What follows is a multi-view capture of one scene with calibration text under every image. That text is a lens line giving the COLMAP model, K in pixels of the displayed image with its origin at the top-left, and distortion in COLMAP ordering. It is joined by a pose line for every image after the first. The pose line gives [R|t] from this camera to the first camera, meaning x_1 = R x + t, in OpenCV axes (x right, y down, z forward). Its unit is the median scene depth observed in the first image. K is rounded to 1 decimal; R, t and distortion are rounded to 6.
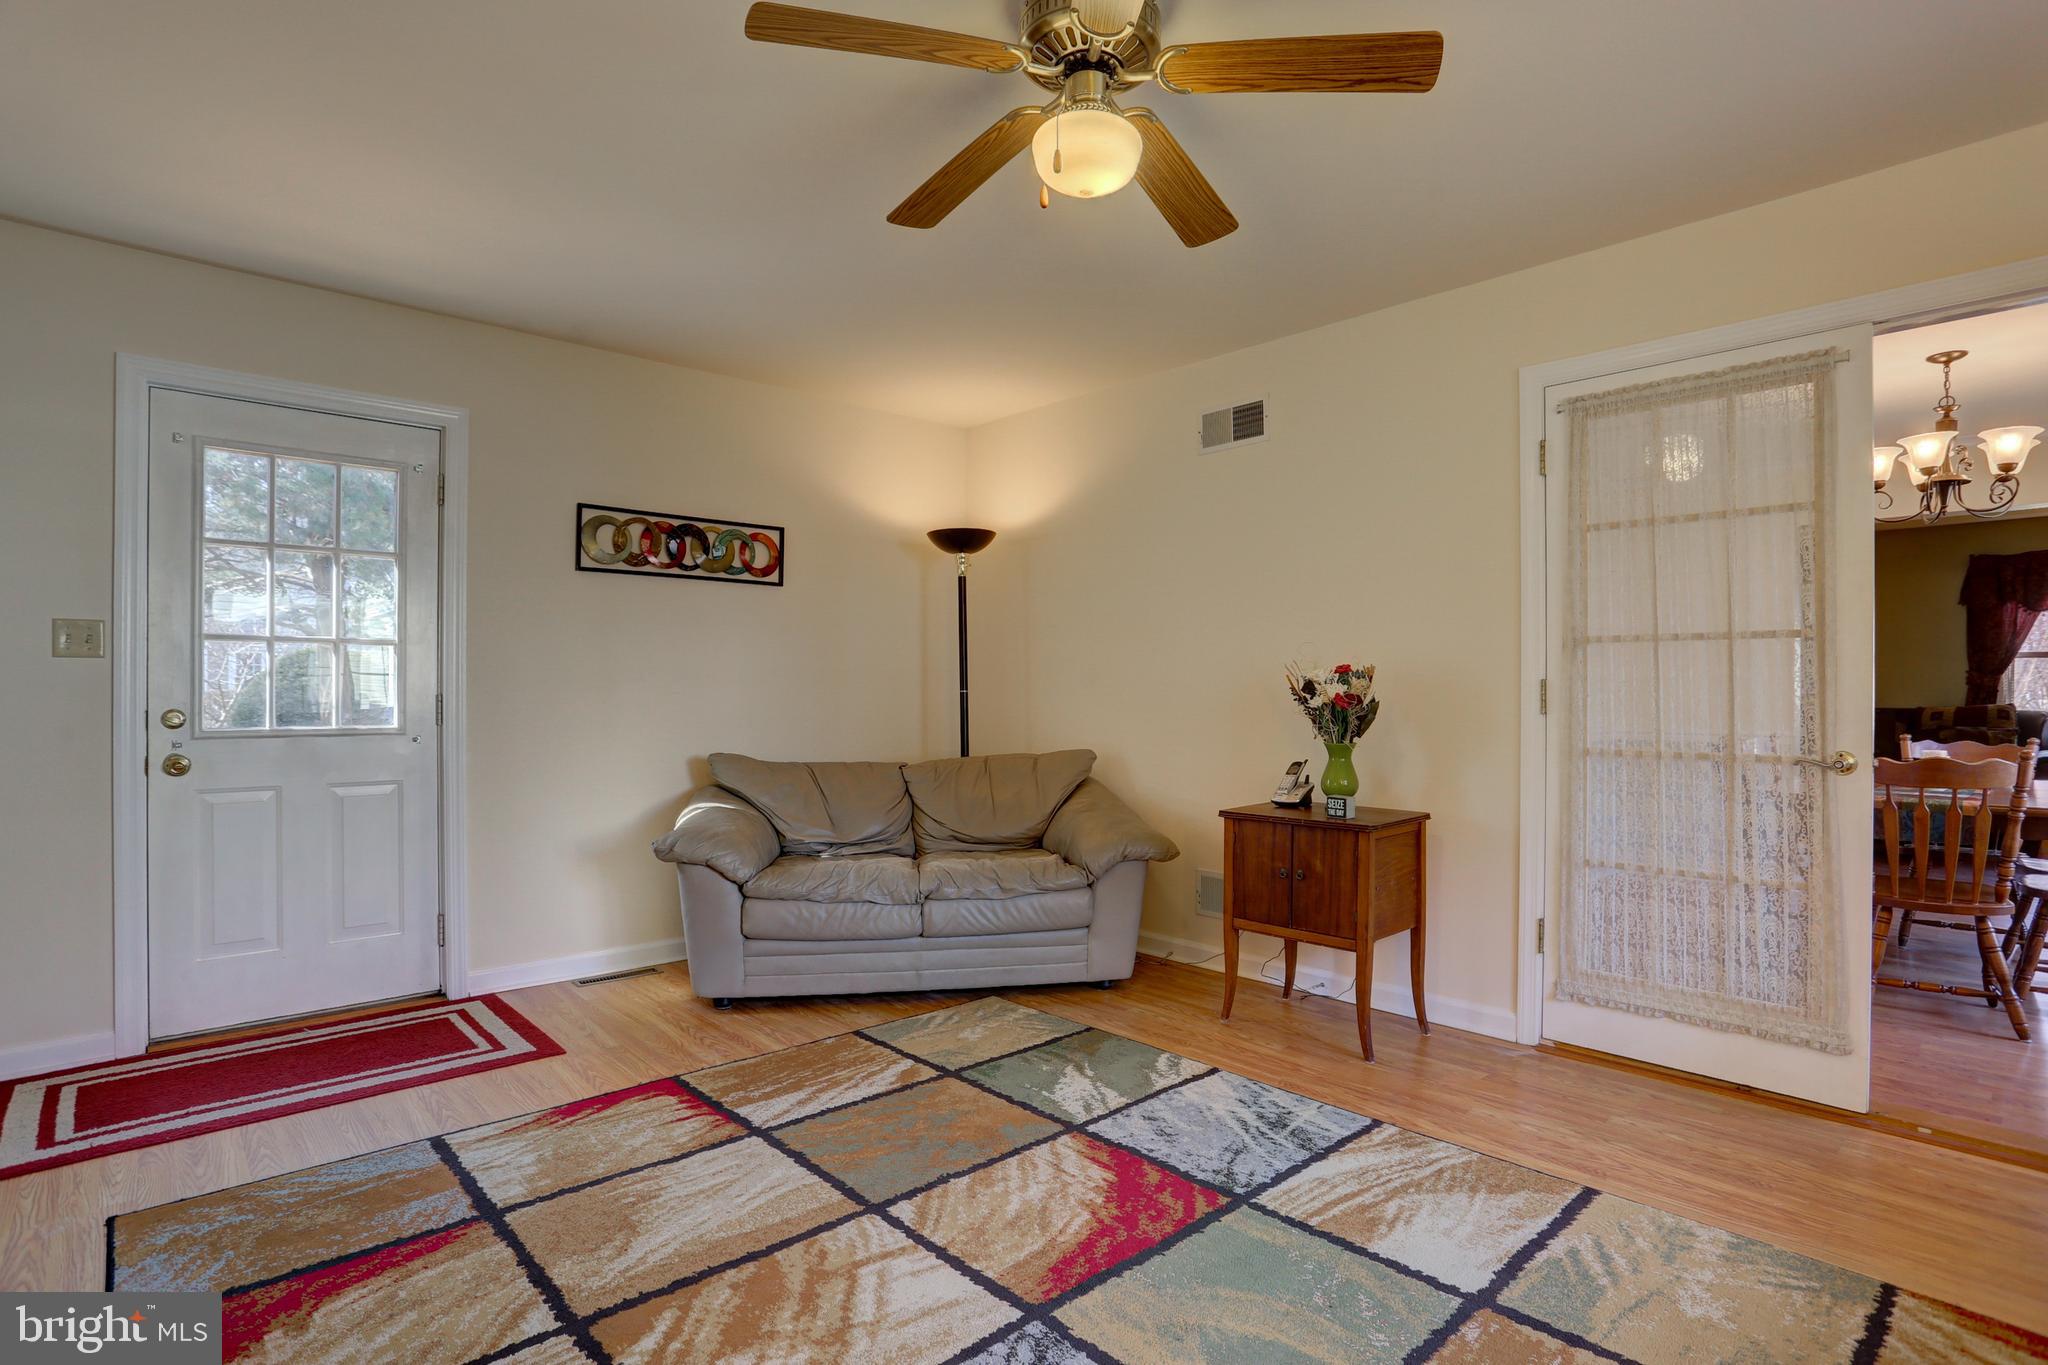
lens RADIAL K [[1012.0, 0, 1009.0], [0, 1012.0, 693.4], [0, 0, 1]] dist [-0.079045, 0.034437]
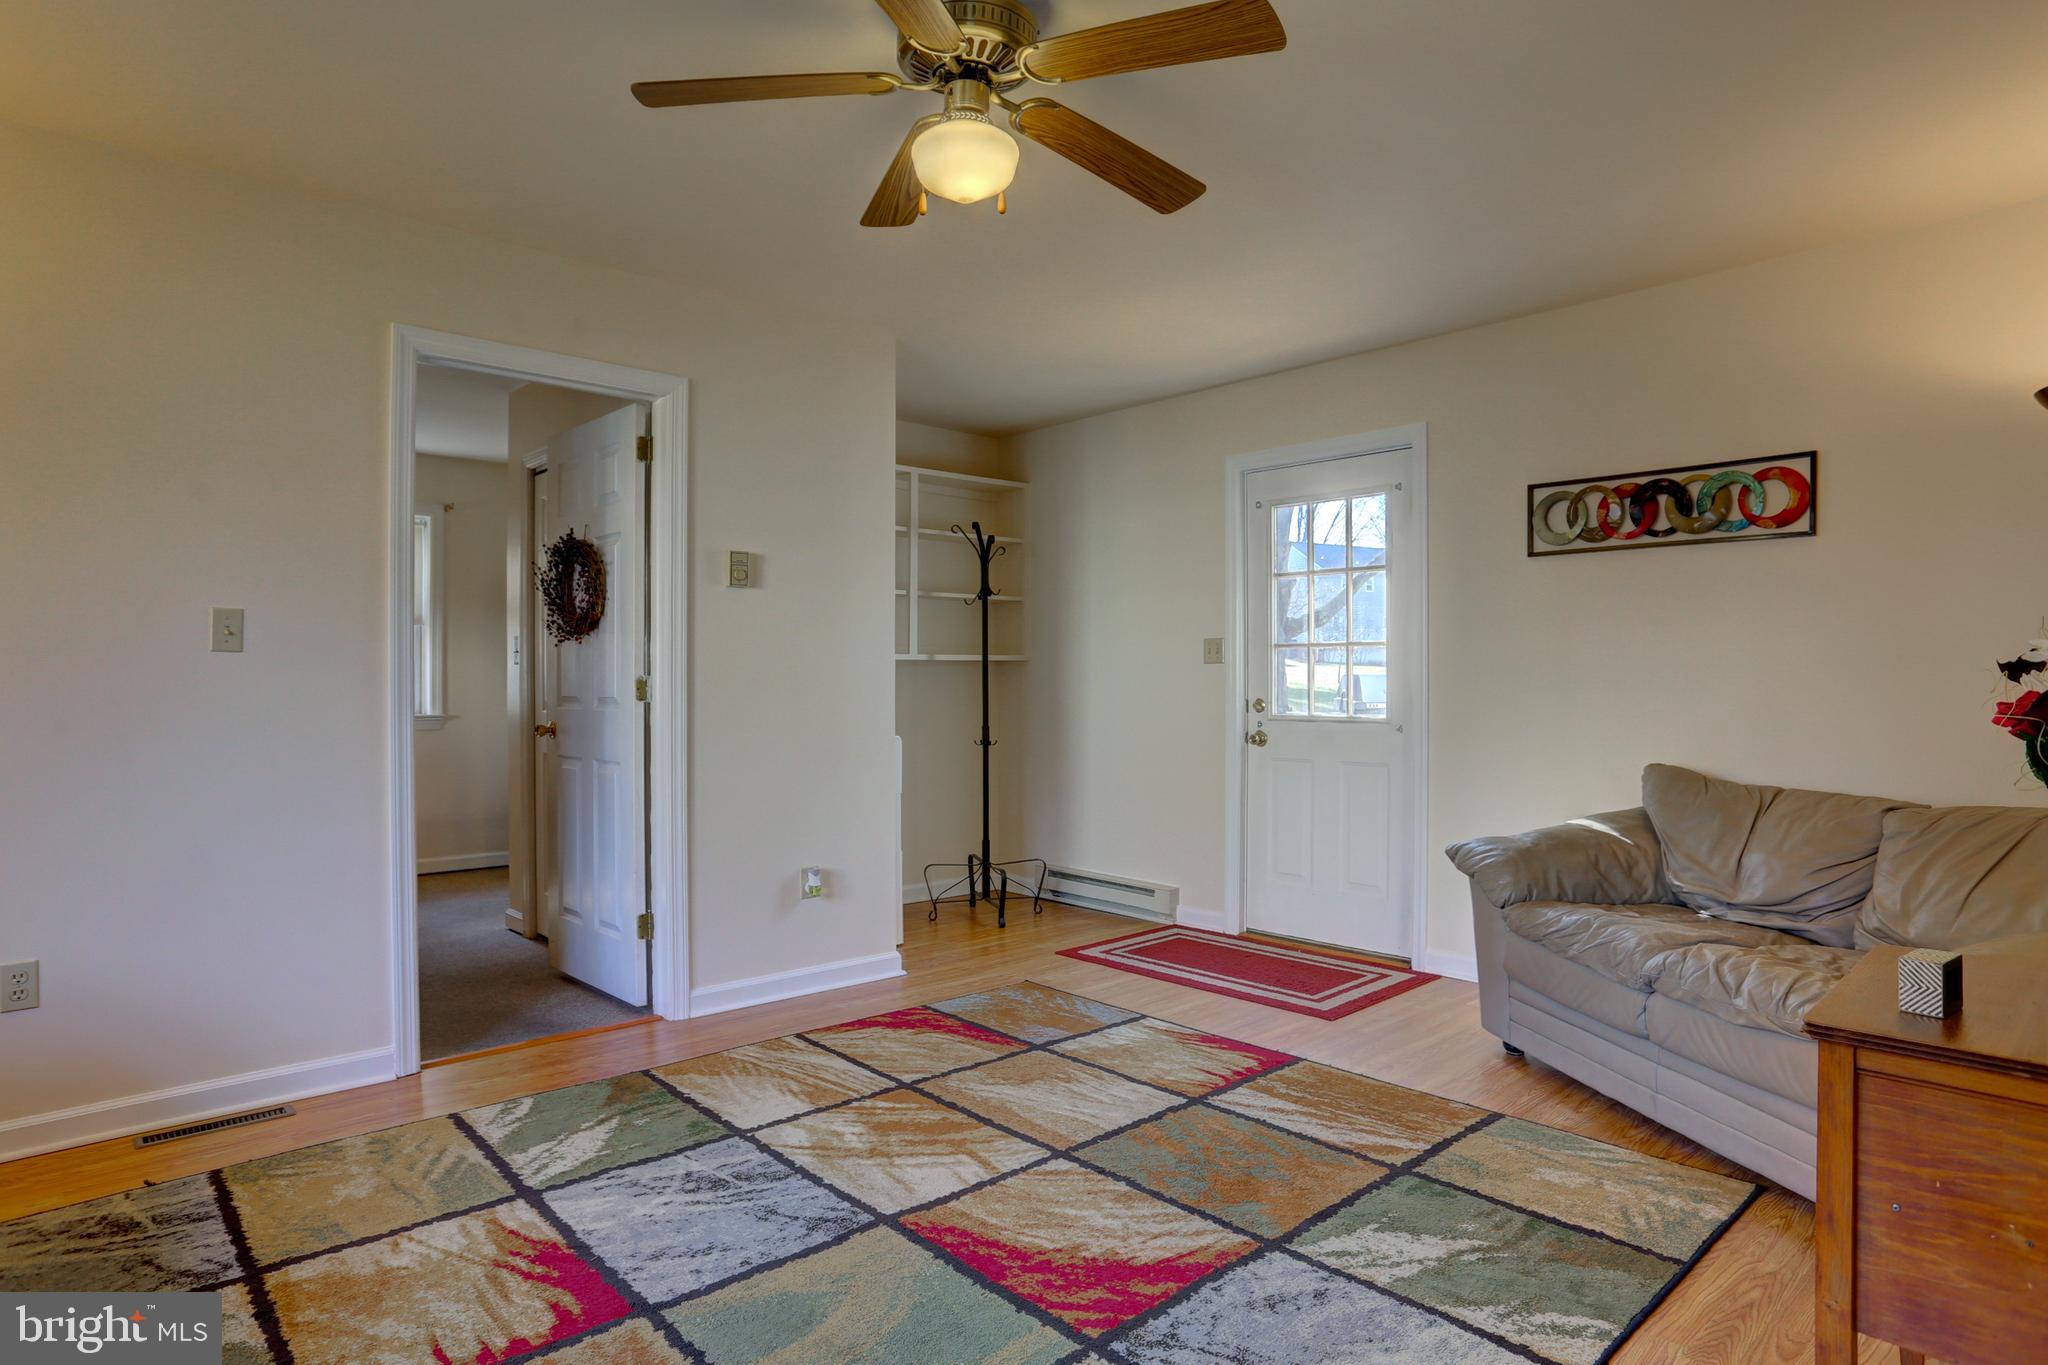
lens RADIAL K [[1144.4, 0, 1055.4], [0, 1144.4, 681.4], [0, 0, 1]] dist [-0.046847, 0.001673]
pose [[0.019660, -0.003308, -0.999801, 0.902910], [-0.003106, 0.999989, -0.003370, -0.002049], [0.999802, 0.003171, 0.019649, 0.771967]]
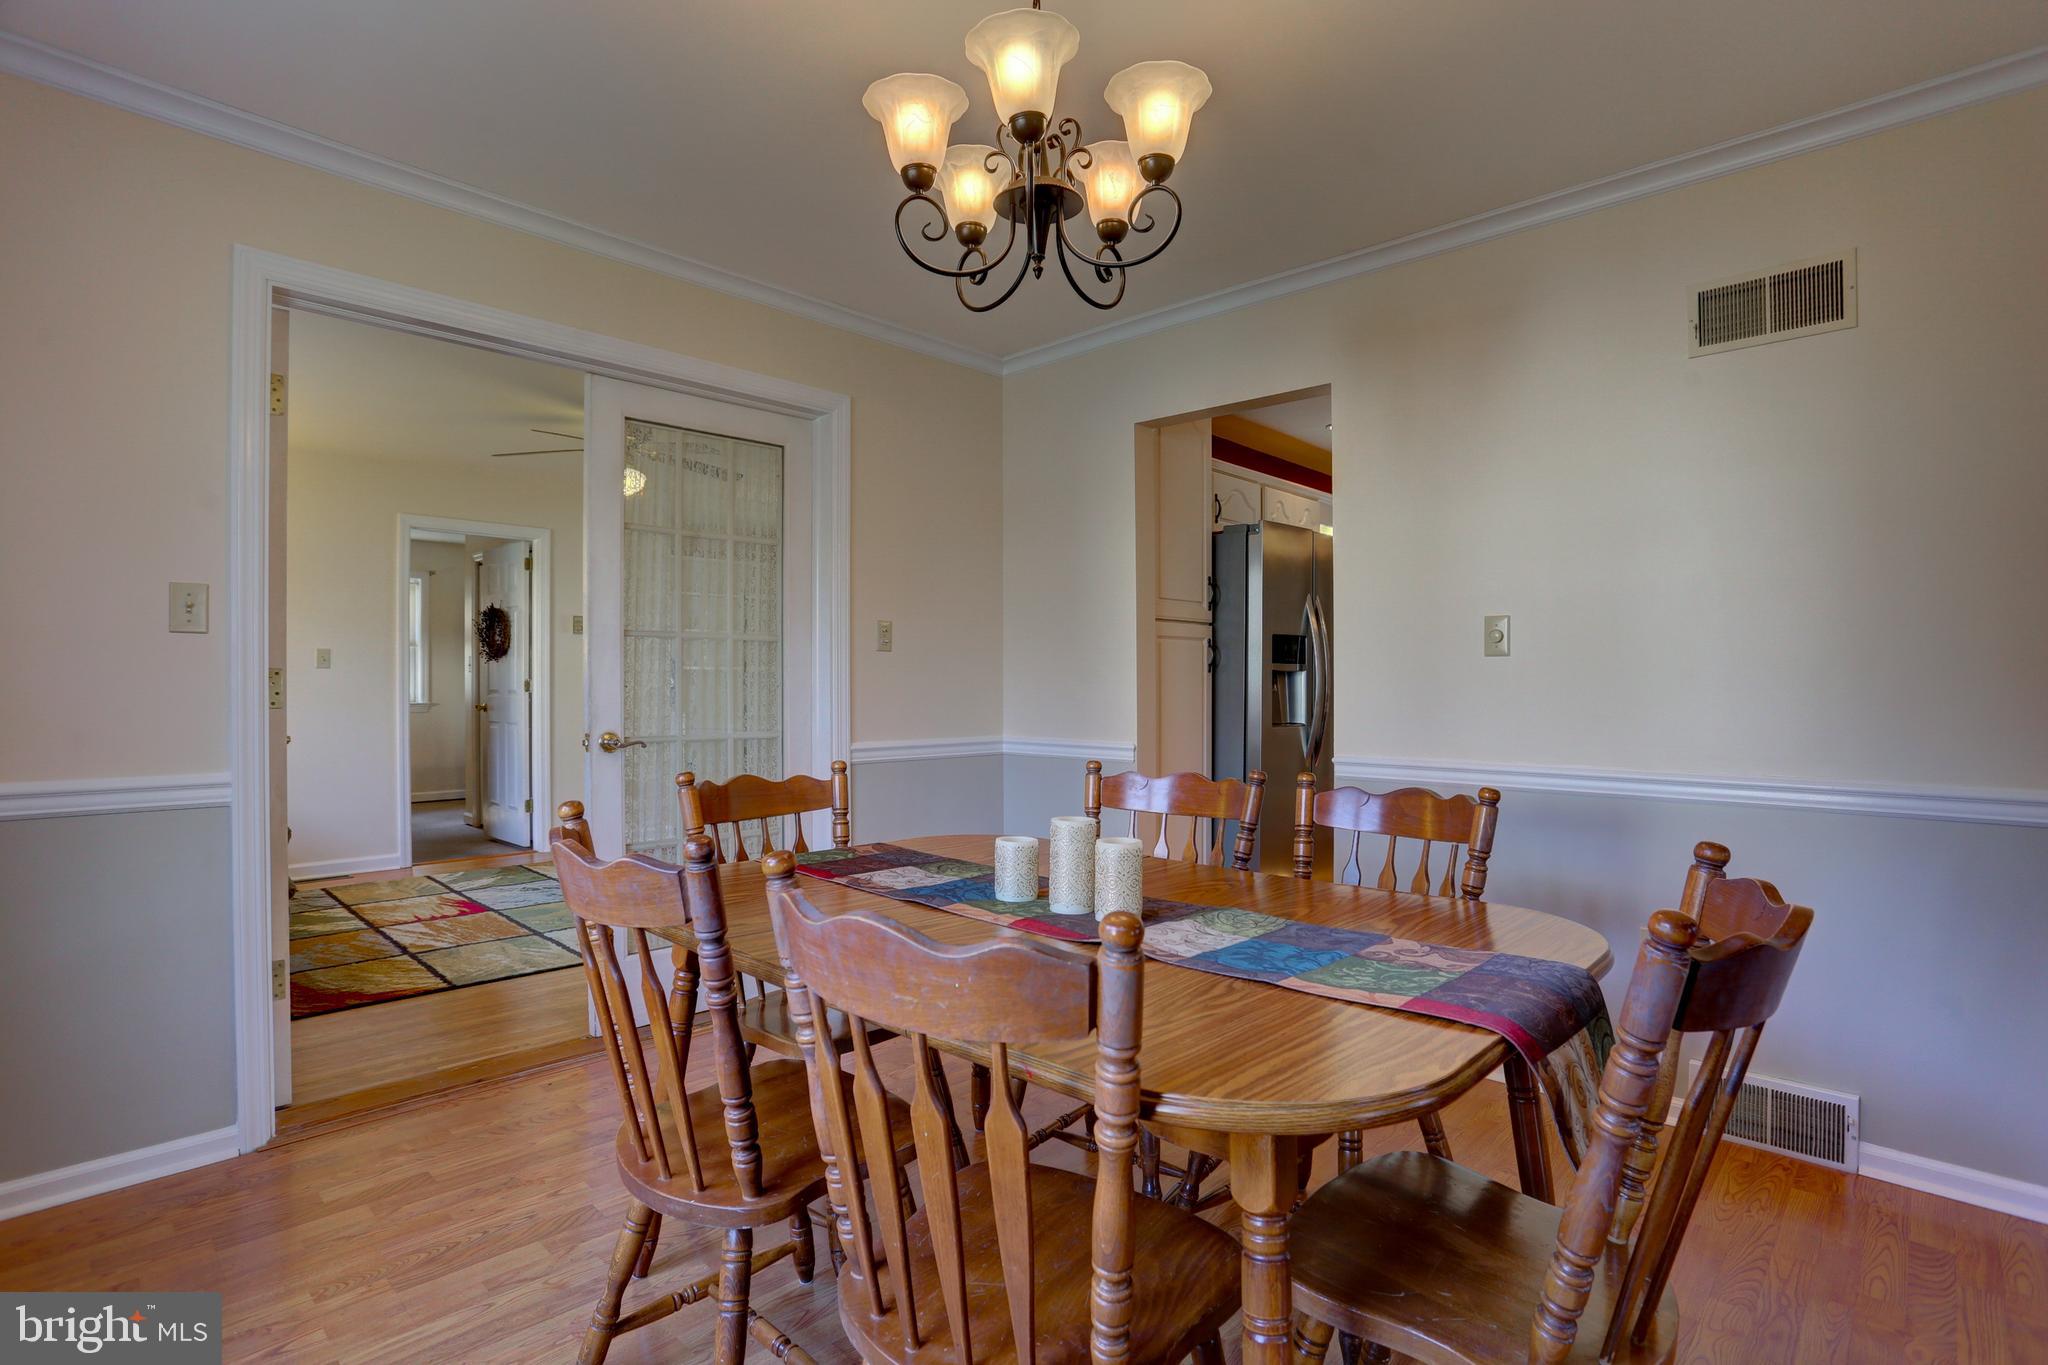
lens RADIAL K [[1003.6, 0, 1024.0], [0, 1003.6, 682.5], [0, 0, 1]] dist [-0.074976, 0.033826]
pose [[0.062217, -0.002350, -0.998060, 2.005676], [-0.004807, 0.999985, -0.002655, -0.003257], [0.998051, 0.004963, 0.062205, 1.371931]]
